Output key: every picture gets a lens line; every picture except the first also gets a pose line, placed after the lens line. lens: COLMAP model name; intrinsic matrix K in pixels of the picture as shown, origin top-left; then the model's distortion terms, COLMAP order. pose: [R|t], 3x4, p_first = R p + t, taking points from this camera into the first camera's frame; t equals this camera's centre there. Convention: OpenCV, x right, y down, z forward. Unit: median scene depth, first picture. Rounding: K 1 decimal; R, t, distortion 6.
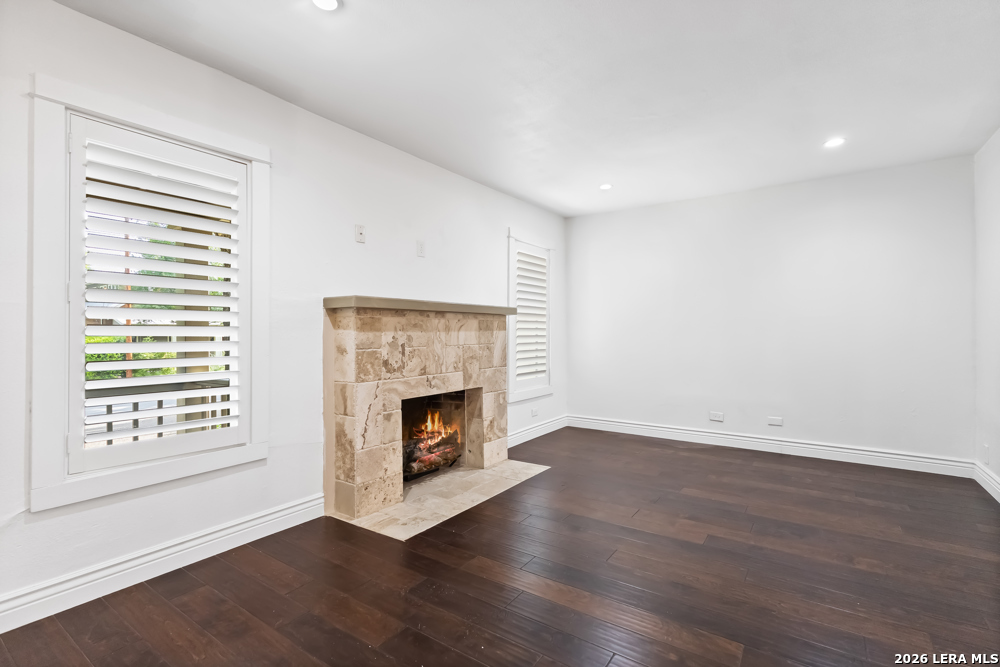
lens RADIAL K [[471.8, 0, 495.6], [0, 471.8, 334.3], [0, 0, 1]] dist [0.008147, -0.001601]
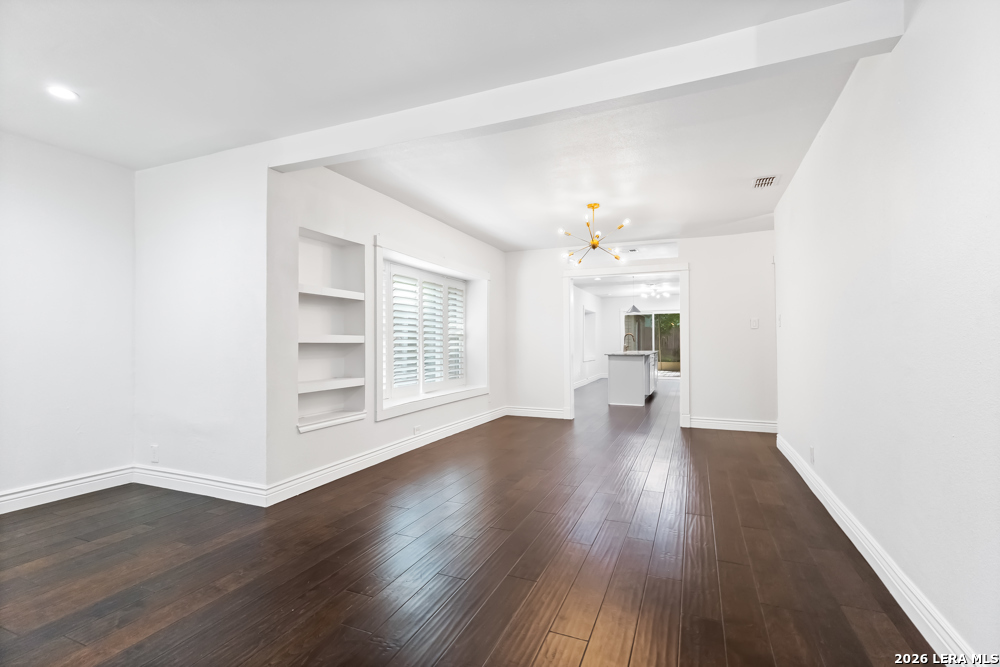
lens RADIAL K [[471.8, 0, 499.9], [0, 471.8, 338.1], [0, 0, 1]] dist [0.008147, -0.001601]
pose [[-0.217611, 0.006130, 0.976016, -0.199274], [0.005605, 0.999972, -0.005031, 0.000852], [-0.976020, 0.004375, -0.217639, 0.506349]]
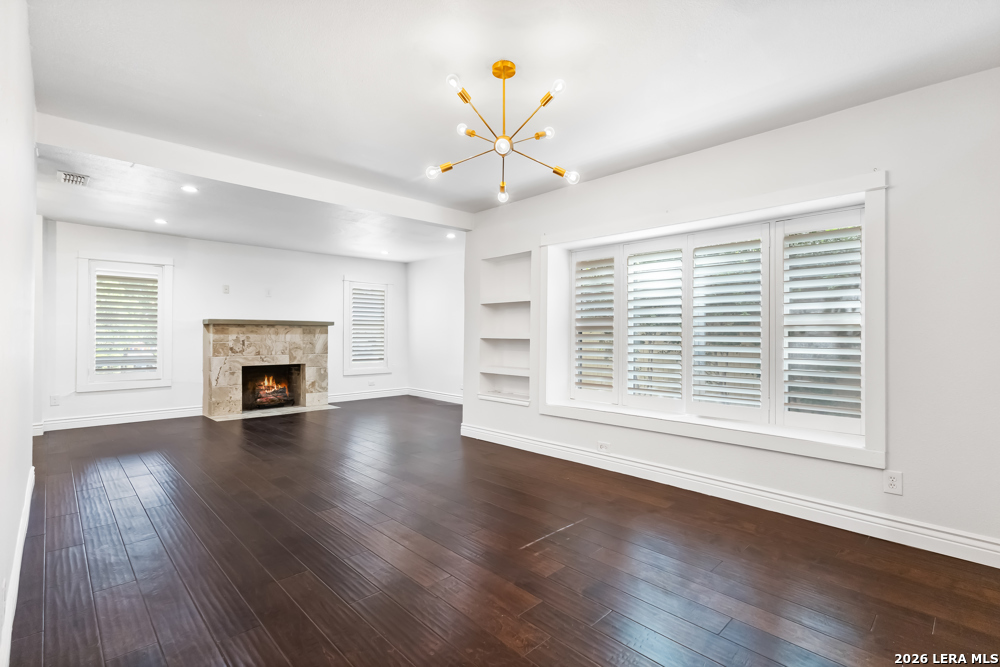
lens RADIAL K [[471.8, 0, 505.4], [0, 471.8, 336.4], [0, 0, 1]] dist [0.008147, -0.001601]
pose [[0.980628, -0.001468, -0.195872, 1.422690], [-0.000095, 0.999968, -0.007970, 0.020492], [0.195878, 0.007834, 0.980597, -0.893397]]
